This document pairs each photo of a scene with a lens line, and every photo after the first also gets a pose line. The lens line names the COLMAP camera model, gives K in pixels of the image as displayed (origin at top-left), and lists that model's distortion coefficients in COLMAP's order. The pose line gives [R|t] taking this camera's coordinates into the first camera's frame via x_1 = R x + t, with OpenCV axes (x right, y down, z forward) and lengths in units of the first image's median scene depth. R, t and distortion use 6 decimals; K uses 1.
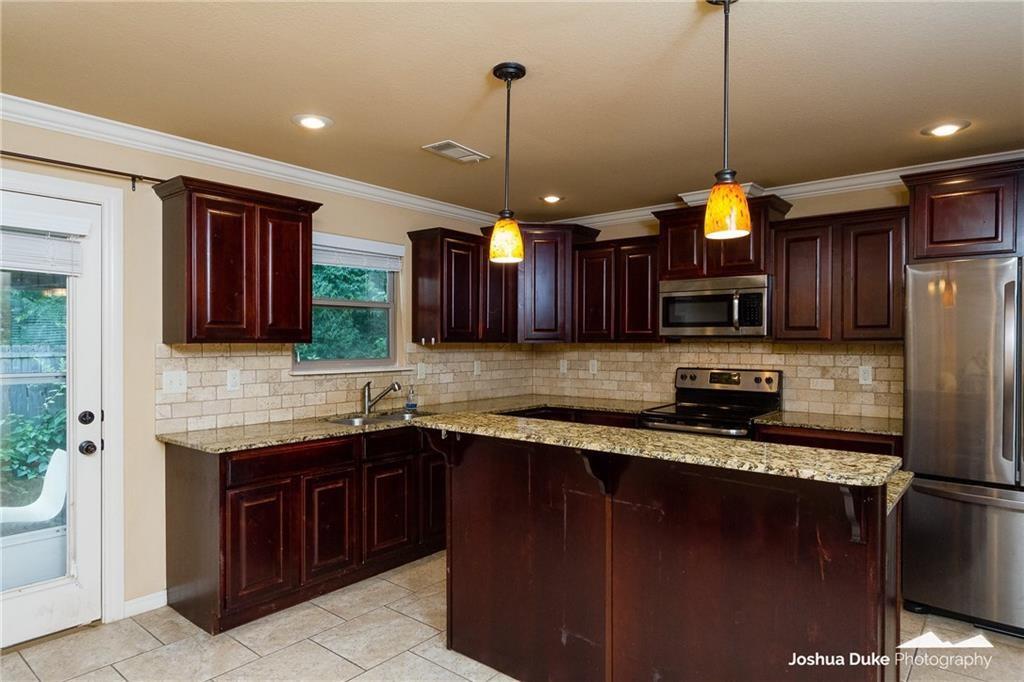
lens RADIAL K [[605.6, 0, 513.7], [0, 605.6, 348.3], [0, 0, 1]] dist [-0.005726, -0.000651]
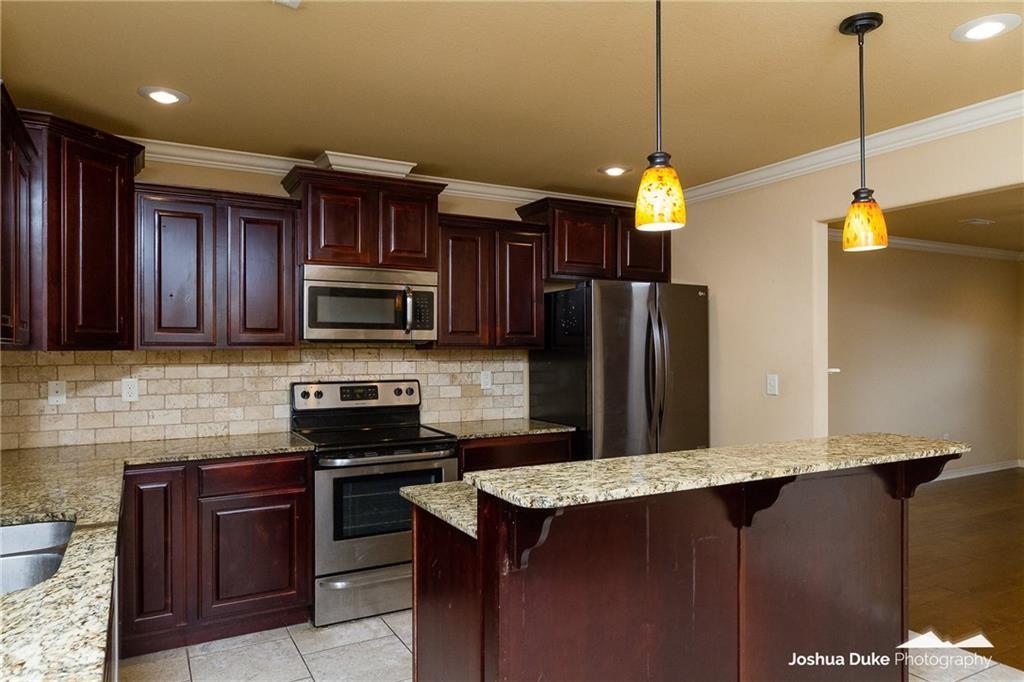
lens RADIAL K [[679.8, 0, 514.3], [0, 679.8, 334.5], [0, 0, 1]] dist [0.003753, 0.001088]
pose [[0.354292, 0.017141, 0.934978, -0.452043], [0.011052, 0.999685, -0.022515, -0.005923], [-0.935069, 0.018310, 0.353991, 0.506724]]
